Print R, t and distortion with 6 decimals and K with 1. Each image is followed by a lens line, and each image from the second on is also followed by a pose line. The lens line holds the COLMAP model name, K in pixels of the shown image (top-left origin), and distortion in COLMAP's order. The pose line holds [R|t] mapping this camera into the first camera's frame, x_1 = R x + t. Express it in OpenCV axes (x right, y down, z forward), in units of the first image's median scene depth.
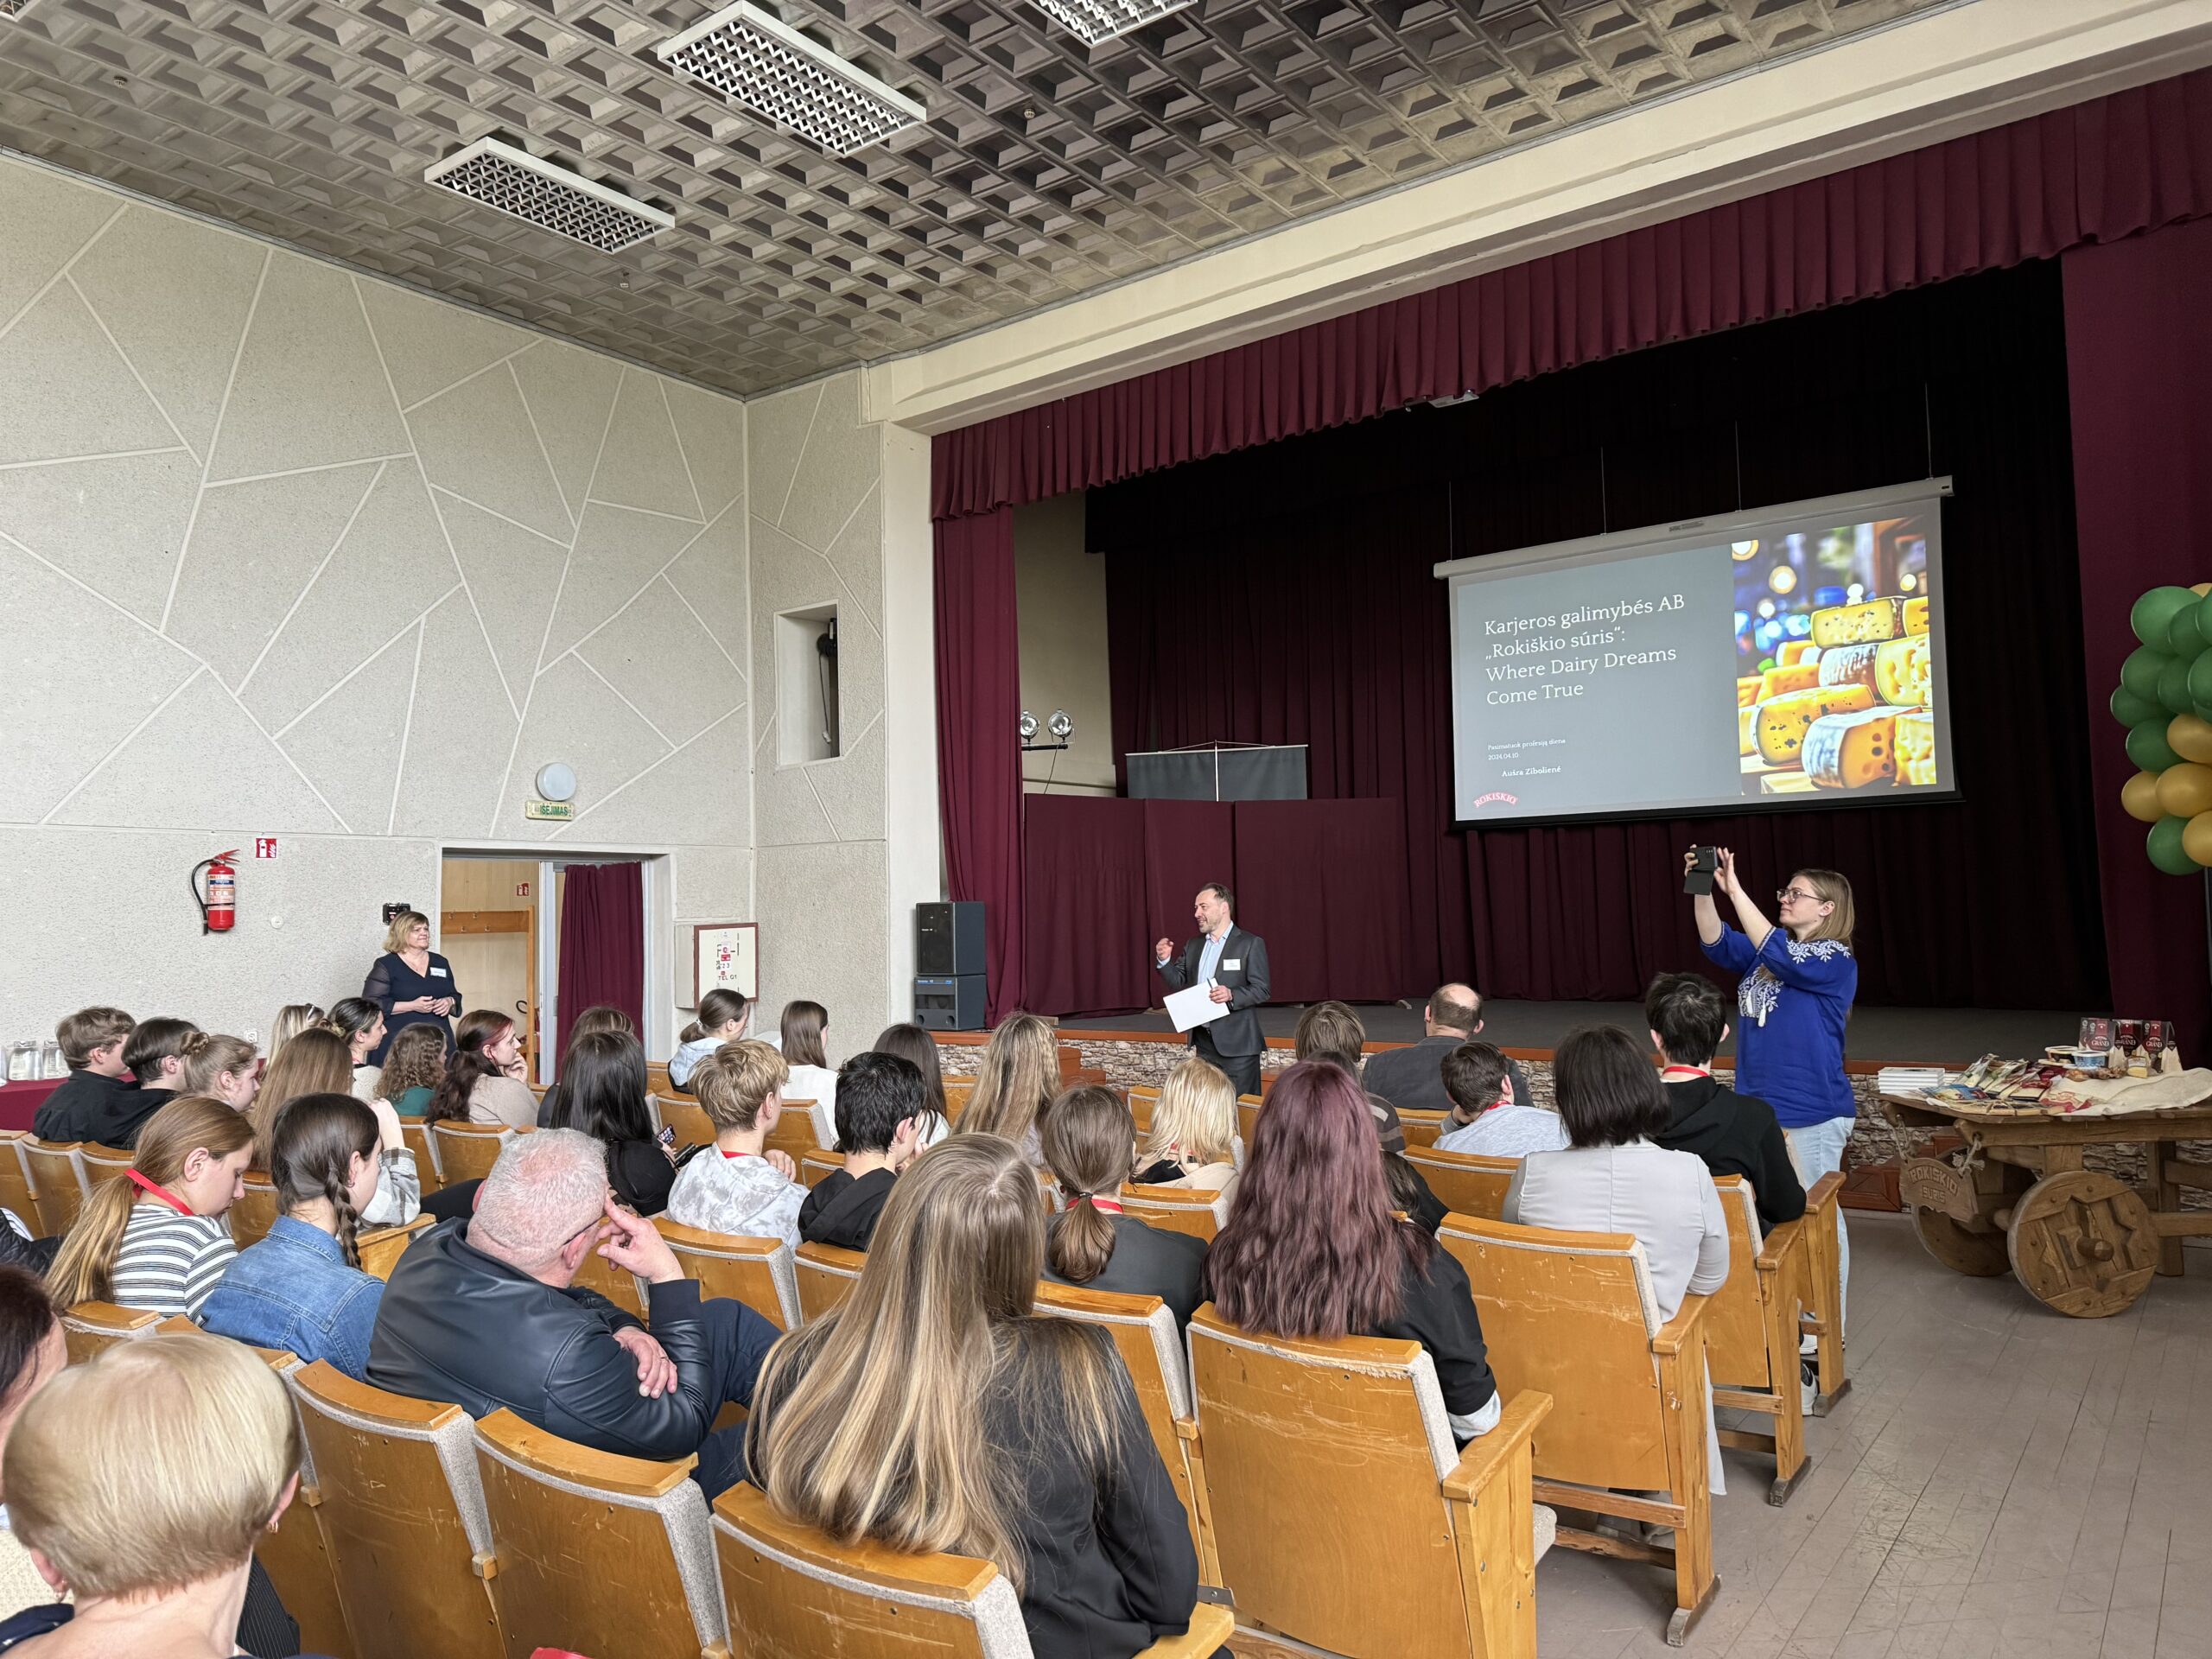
lens RADIAL K [[1537.5, 0, 1106.0], [0, 1537.5, 829.5], [0, 0, 1]] dist [0.080429, -0.182402]
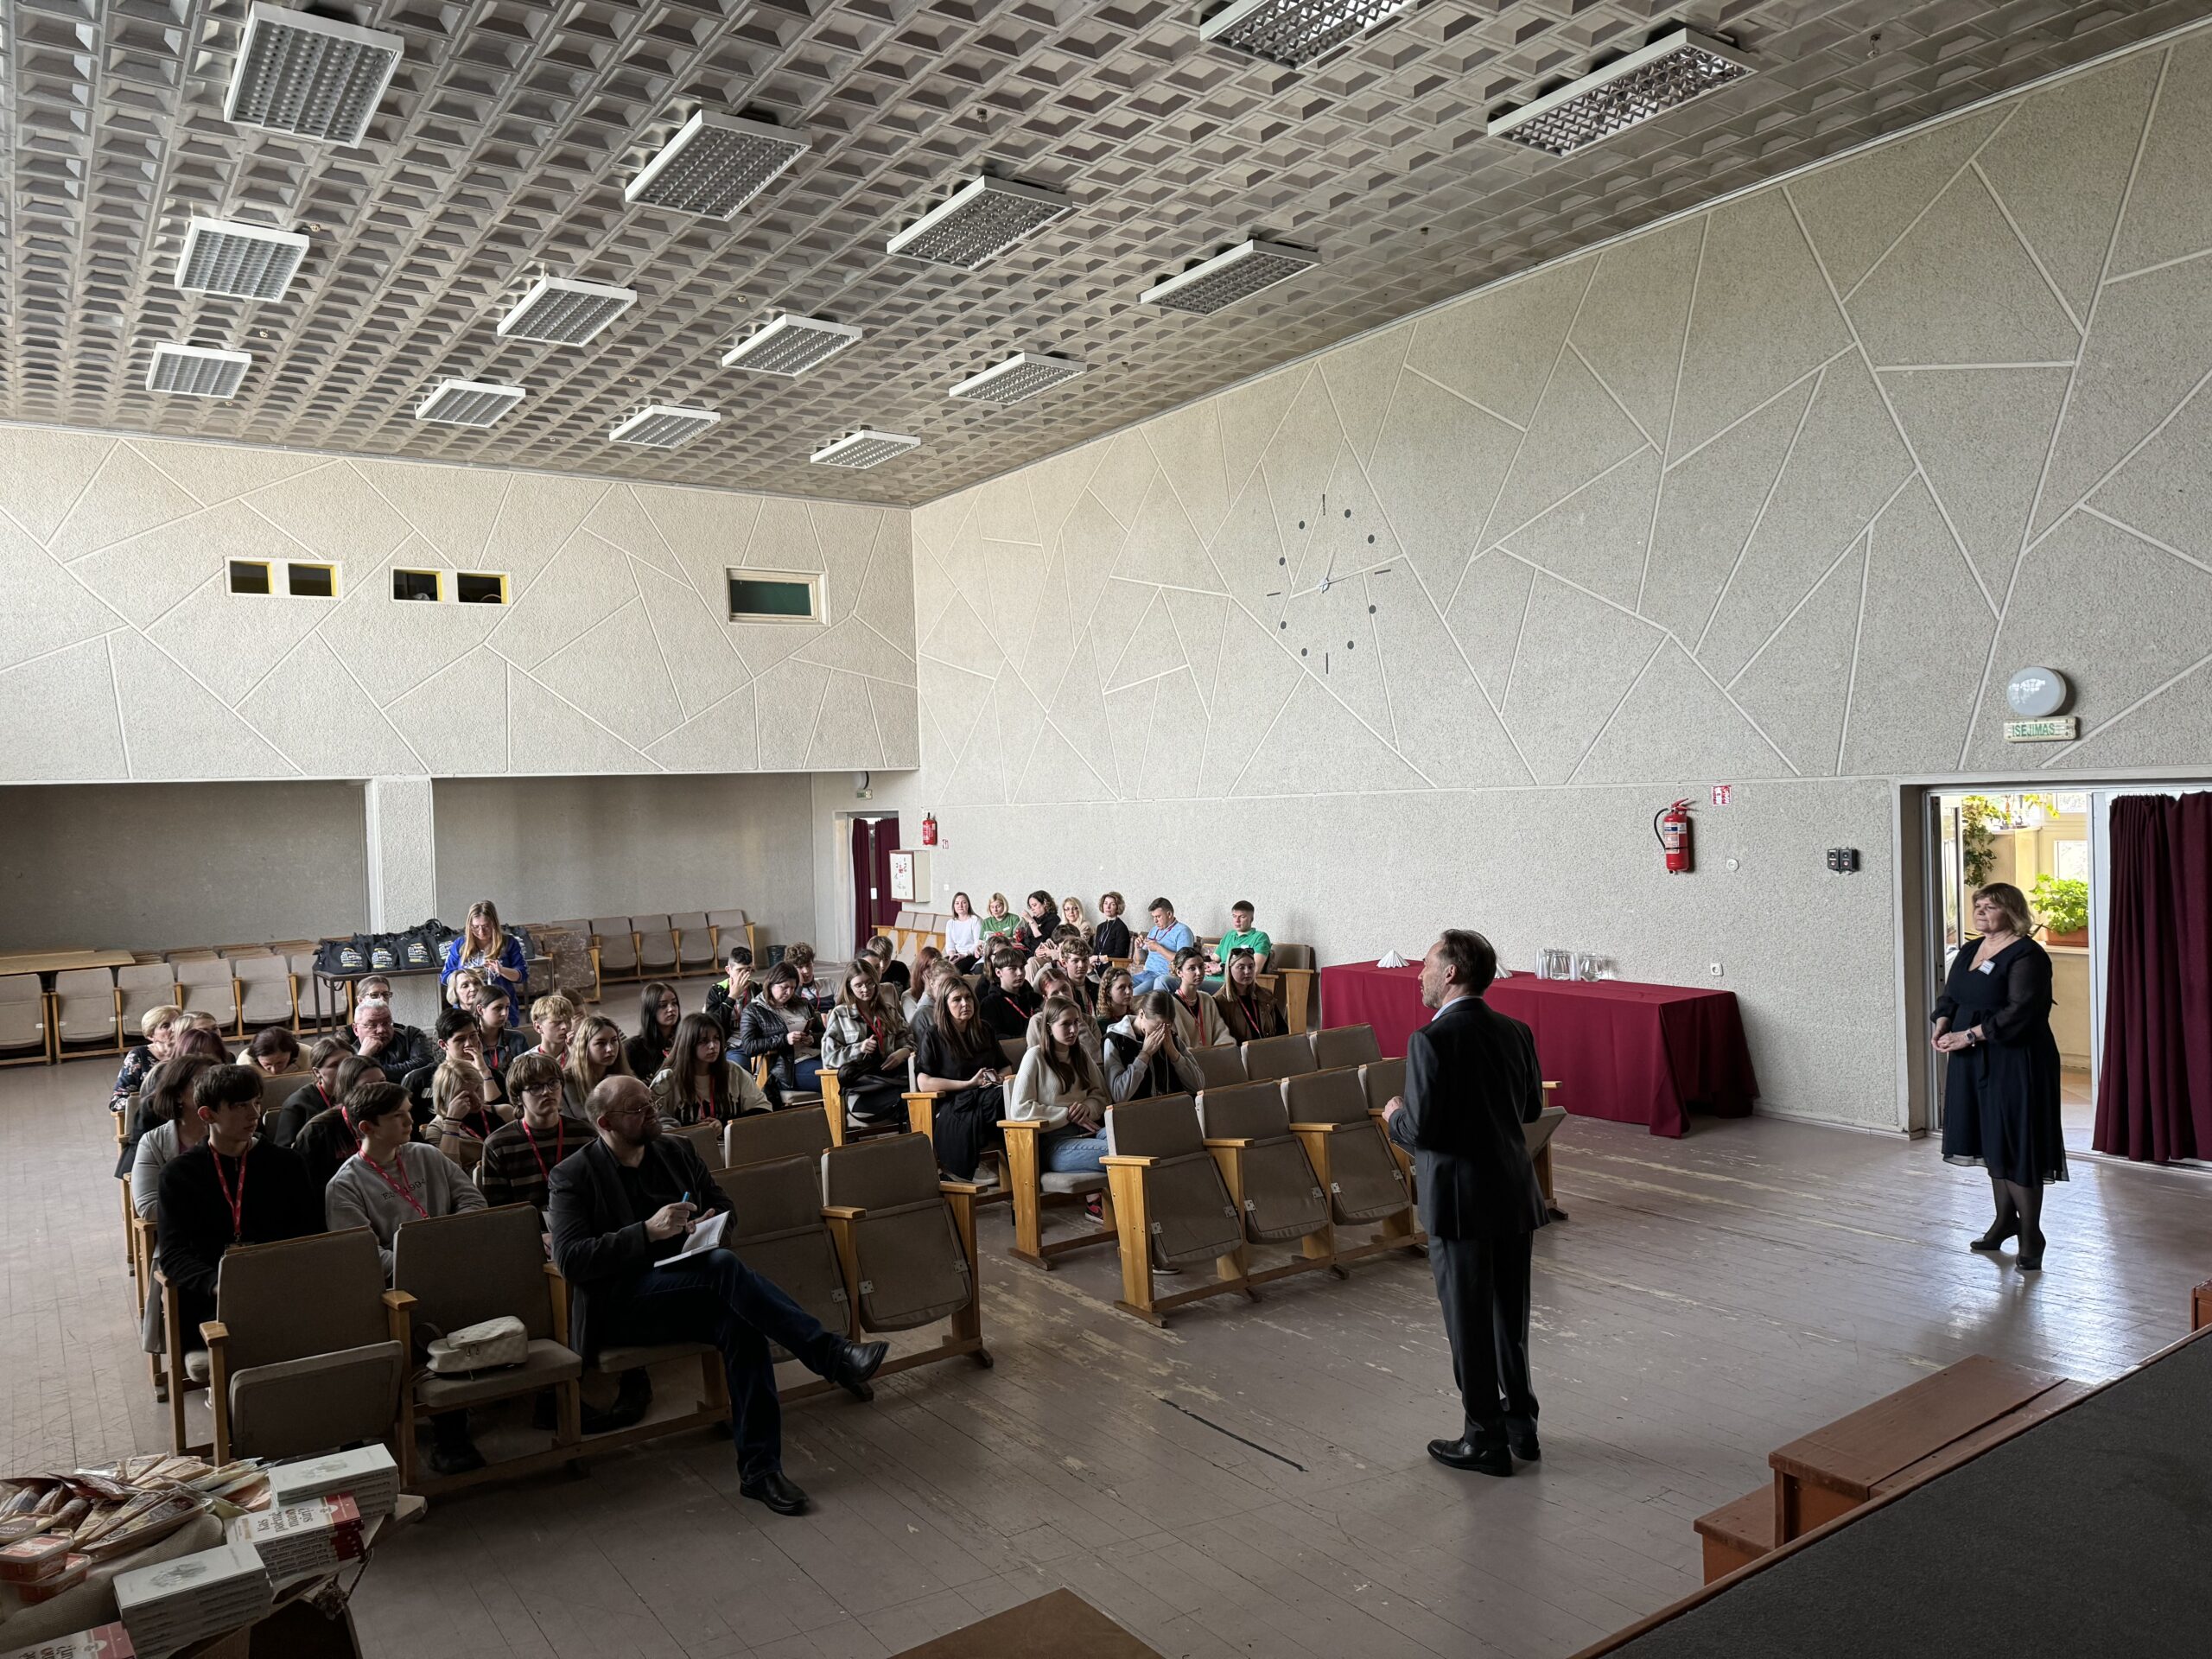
lens RADIAL K [[1537.5, 0, 1106.0], [0, 1537.5, 829.5], [0, 0, 1]] dist [0.080429, -0.182402]
pose [[-0.324707, 0.053460, -0.944303, 0.604325], [0.100624, 0.994688, 0.021712, -0.030620], [0.940447, -0.087969, -0.328362, 0.957684]]
